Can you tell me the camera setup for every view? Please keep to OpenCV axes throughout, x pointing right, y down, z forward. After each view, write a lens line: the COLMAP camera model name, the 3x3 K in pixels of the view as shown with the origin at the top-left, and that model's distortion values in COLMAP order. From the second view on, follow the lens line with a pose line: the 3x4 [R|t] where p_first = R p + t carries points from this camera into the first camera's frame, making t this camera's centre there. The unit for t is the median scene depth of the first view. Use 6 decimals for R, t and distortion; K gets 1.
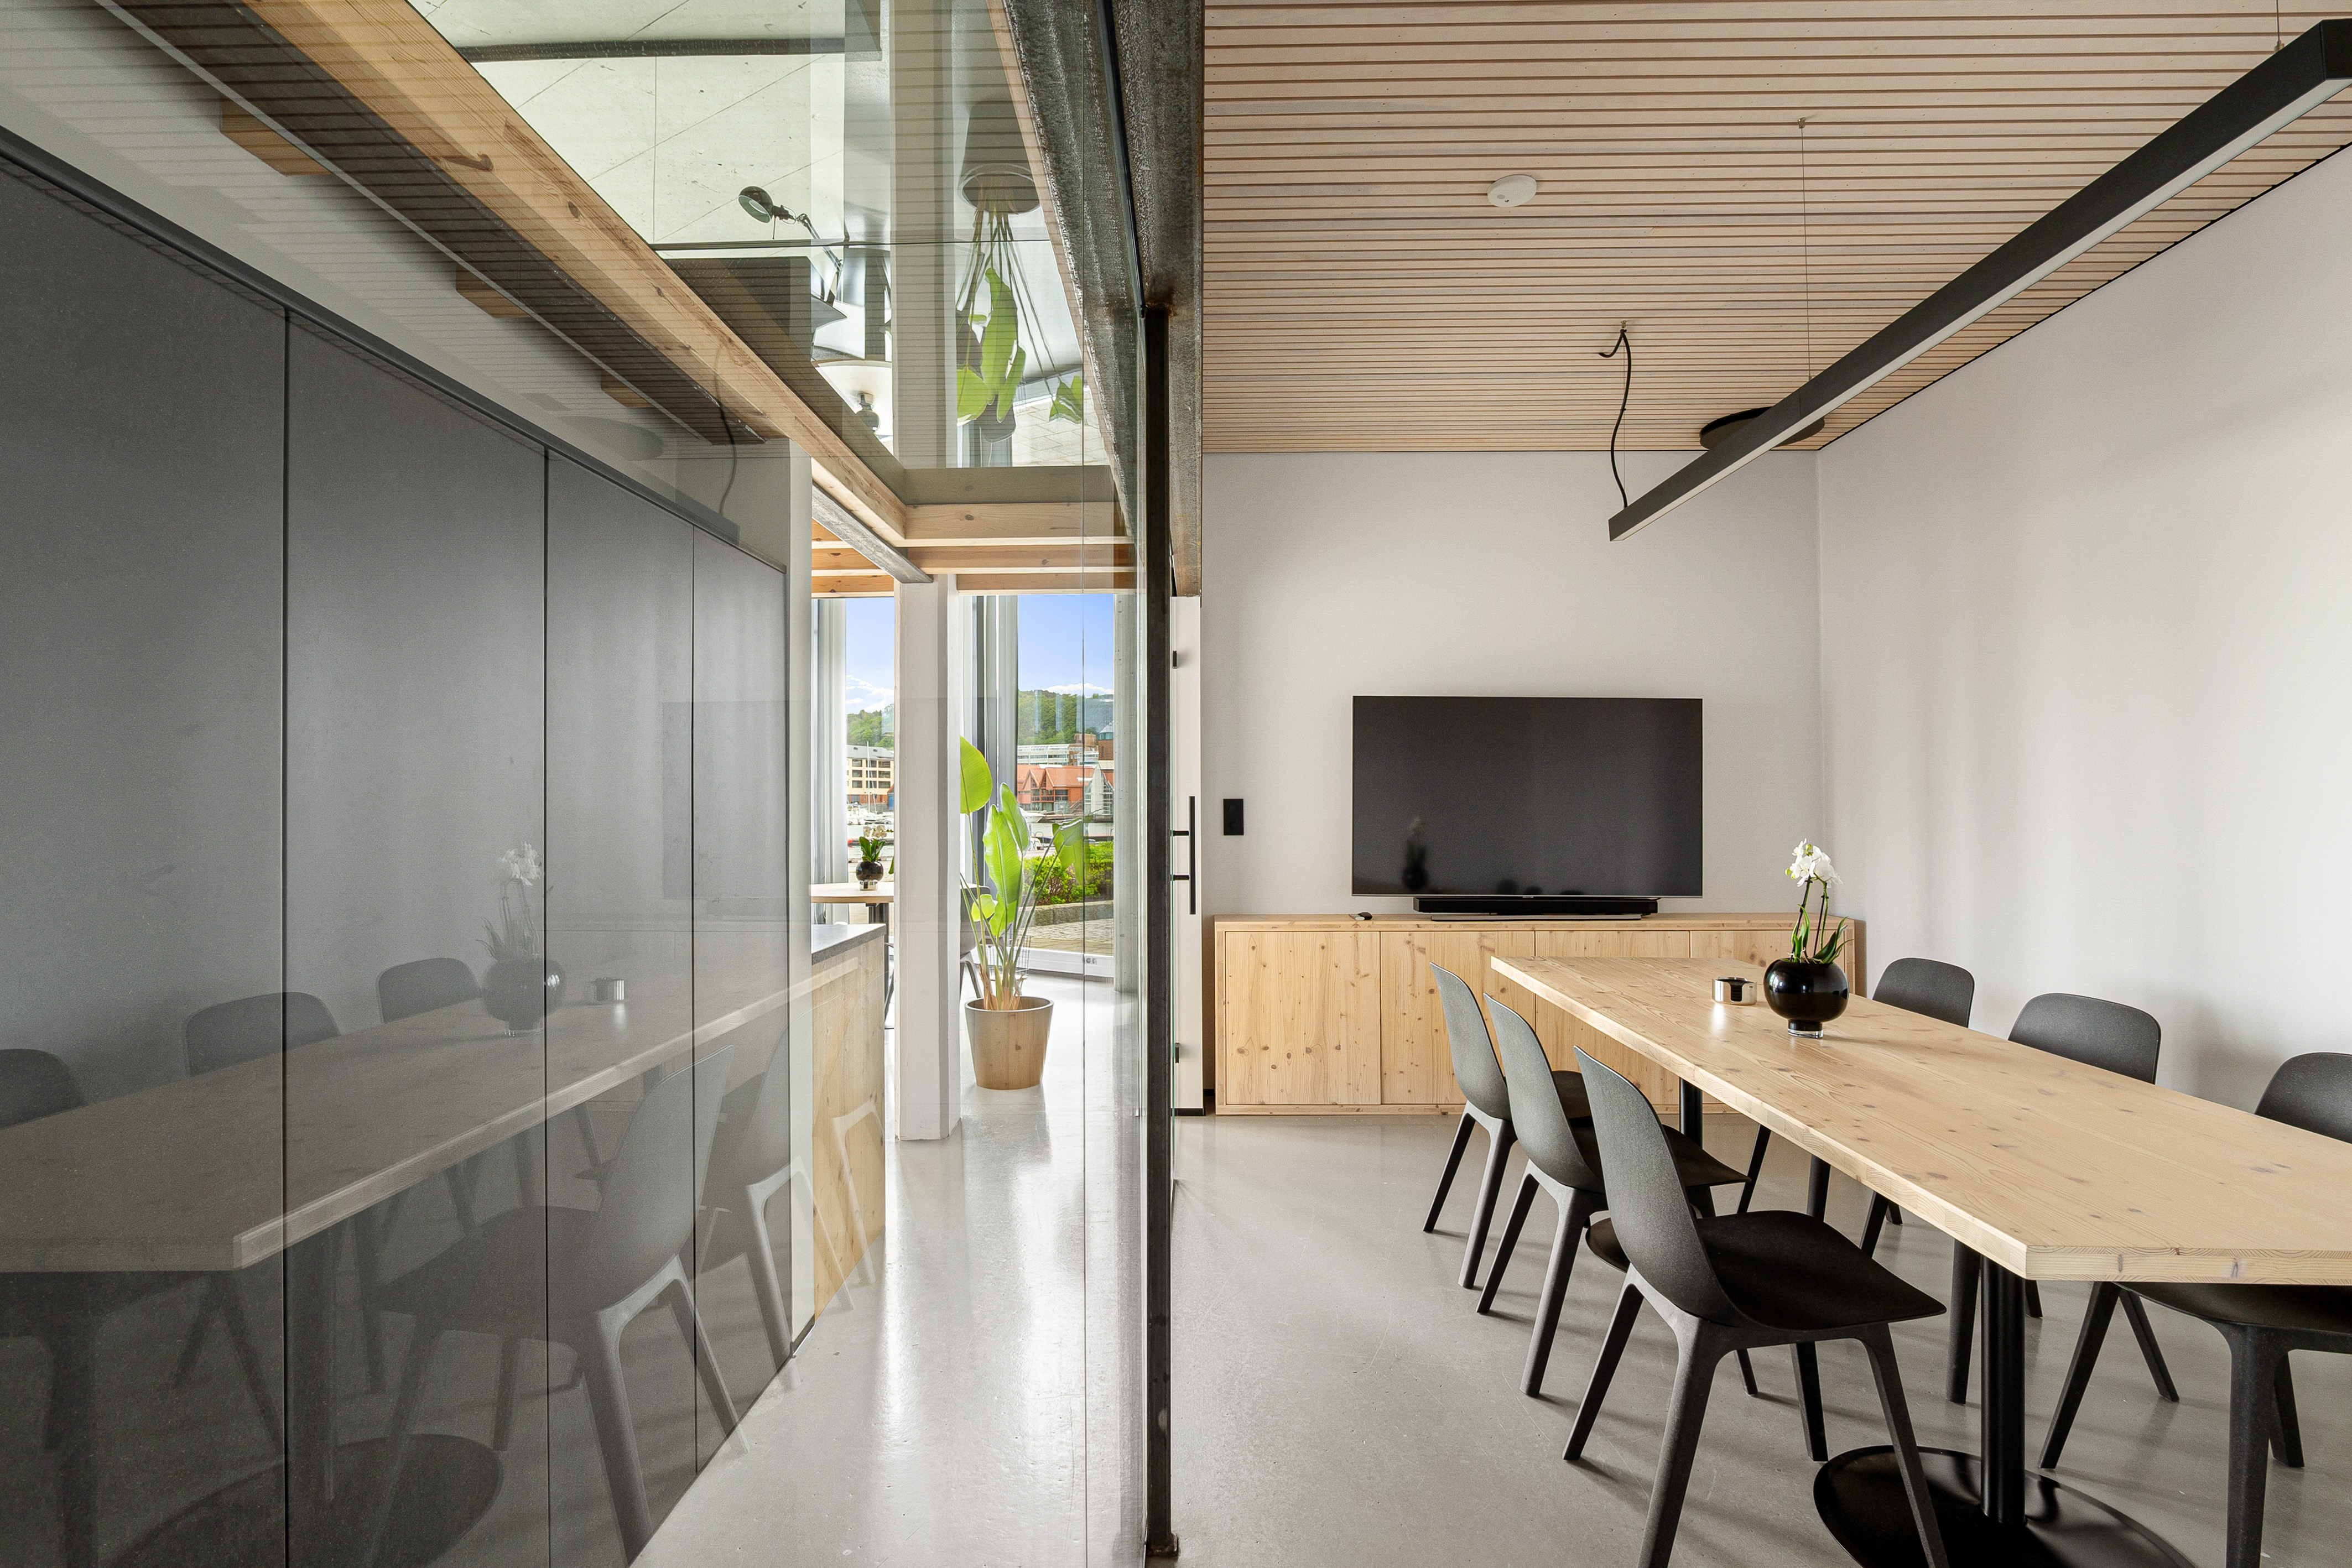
lens RADIAL K [[1090.7, 0, 1182.7], [0, 1090.7, 796.5], [0, 0, 1]] dist [-0.018600, 0.004828]
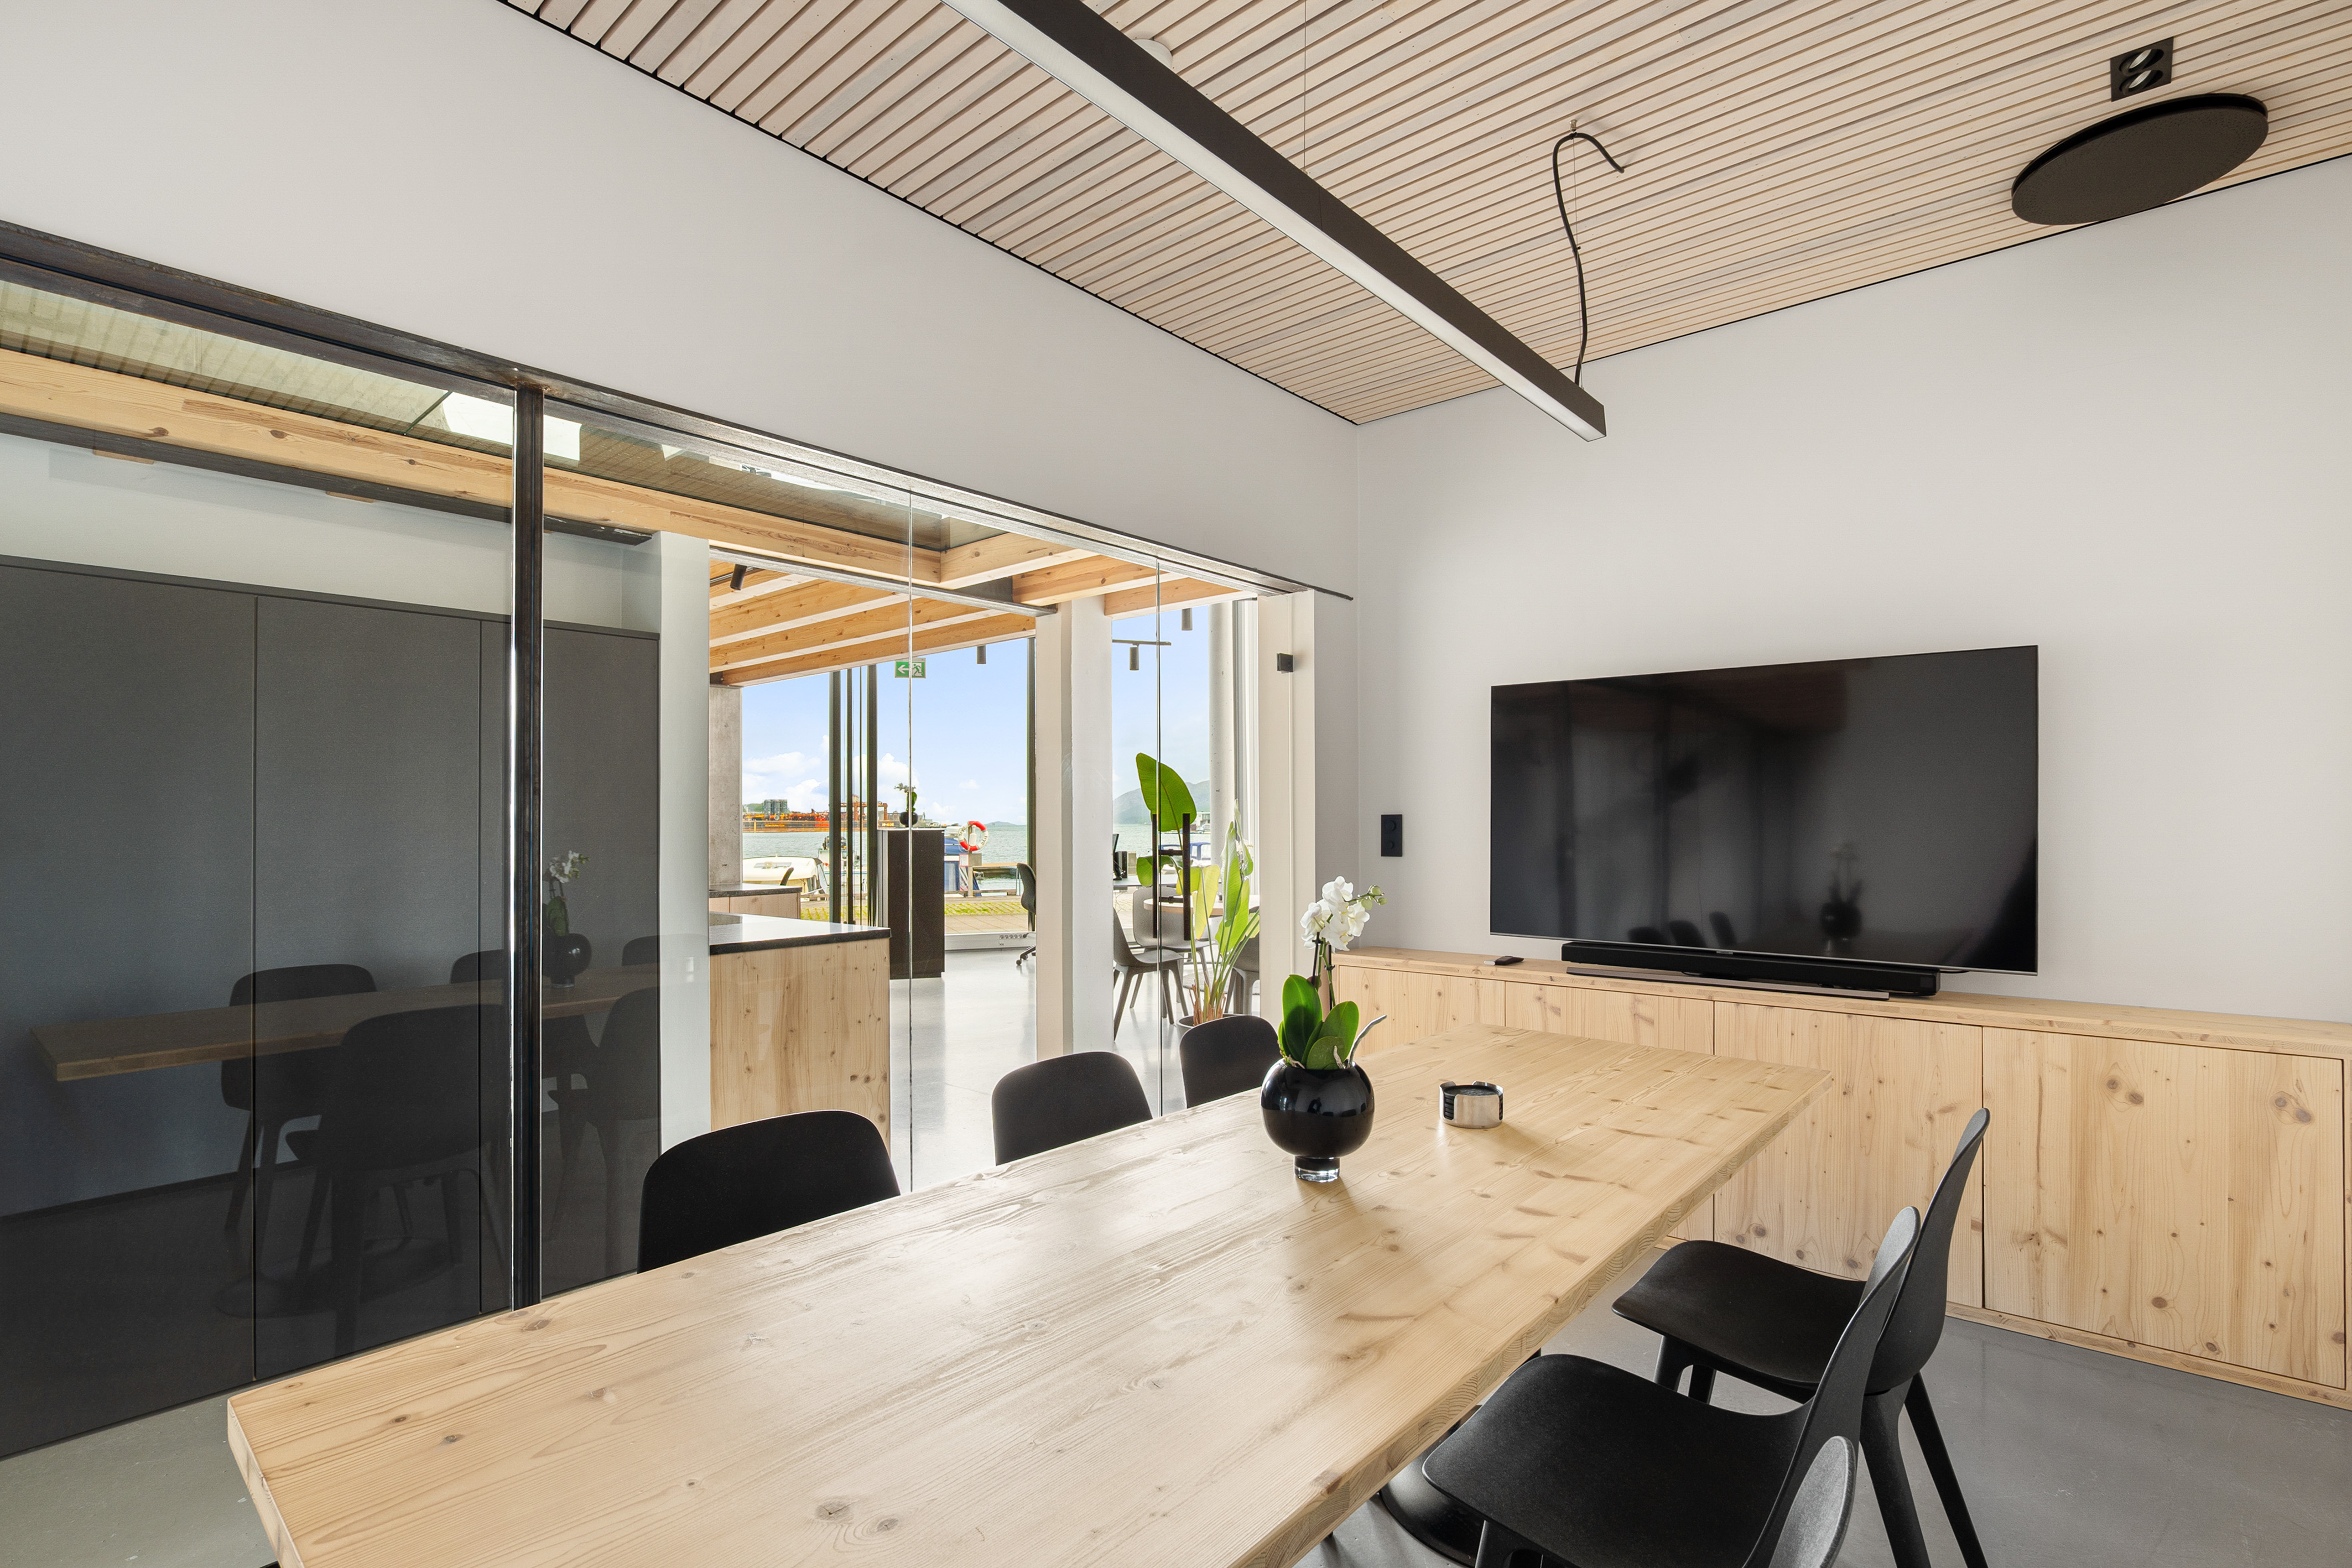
lens RADIAL K [[1090.7, 0, 1192.0], [0, 1090.7, 804.1], [0, 0, 1]] dist [-0.018600, 0.004828]
pose [[0.772462, -0.010722, -0.634971, 0.506012], [0.007695, 0.999942, -0.007524, -0.000991], [0.635015, 0.000926, 0.772499, 0.242199]]
